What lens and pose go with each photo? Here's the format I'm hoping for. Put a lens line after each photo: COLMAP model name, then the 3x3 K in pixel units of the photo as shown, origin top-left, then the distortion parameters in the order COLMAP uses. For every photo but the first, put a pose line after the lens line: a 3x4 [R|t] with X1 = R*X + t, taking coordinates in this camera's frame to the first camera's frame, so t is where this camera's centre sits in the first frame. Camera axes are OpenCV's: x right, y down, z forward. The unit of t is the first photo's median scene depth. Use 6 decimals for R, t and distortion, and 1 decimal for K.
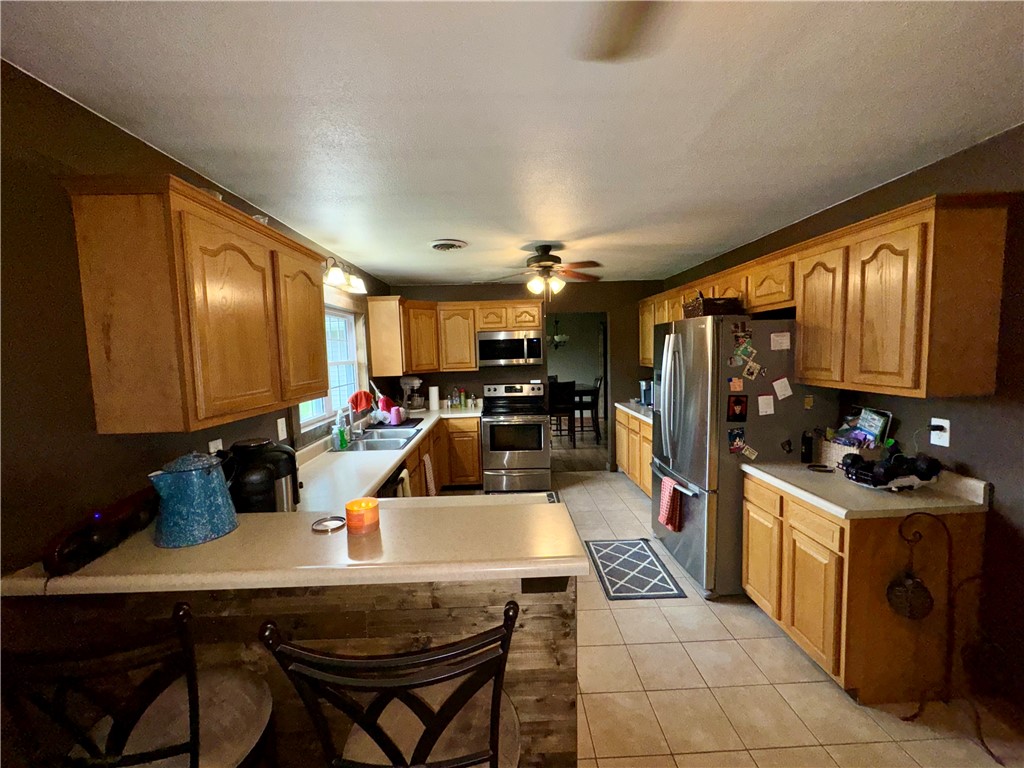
lens RADIAL K [[411.1, 0, 509.7], [0, 411.1, 384.6], [0, 0, 1]] dist [-0.000986, -0.001135]
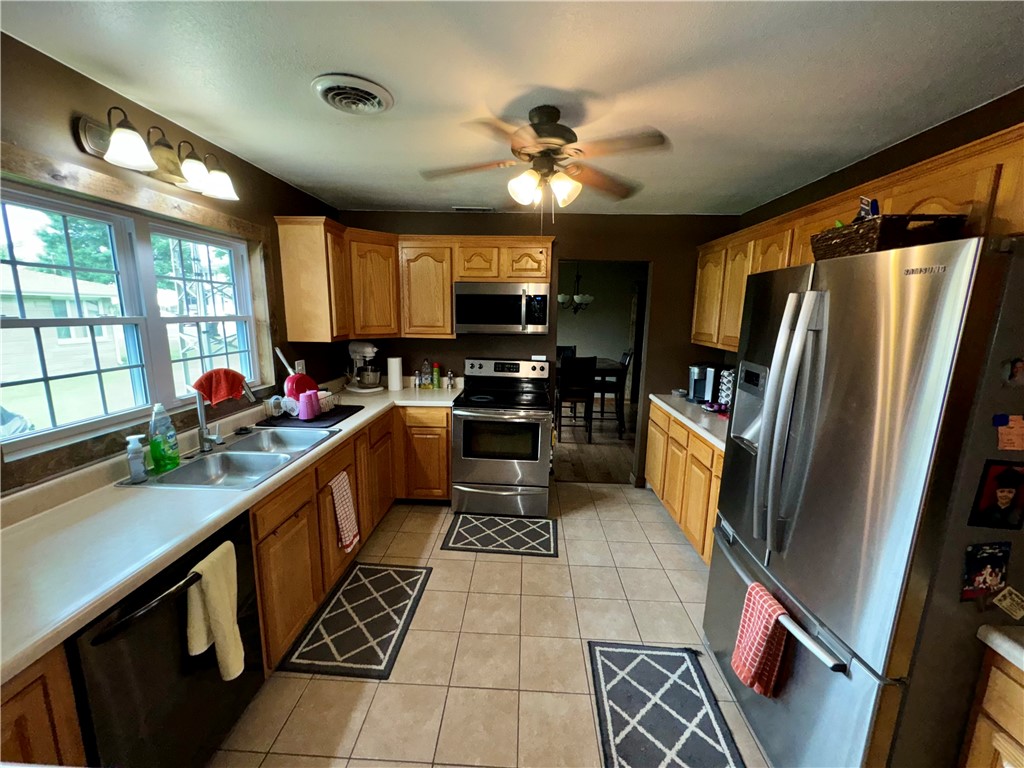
lens RADIAL K [[411.1, 0, 515.1], [0, 411.1, 382.4], [0, 0, 1]] dist [-0.000986, -0.001135]
pose [[0.997509, 0.055690, -0.043305, 0.062241], [-0.051698, 0.994742, 0.088405, -0.028922], [0.048001, -0.085946, 0.995143, 0.325656]]
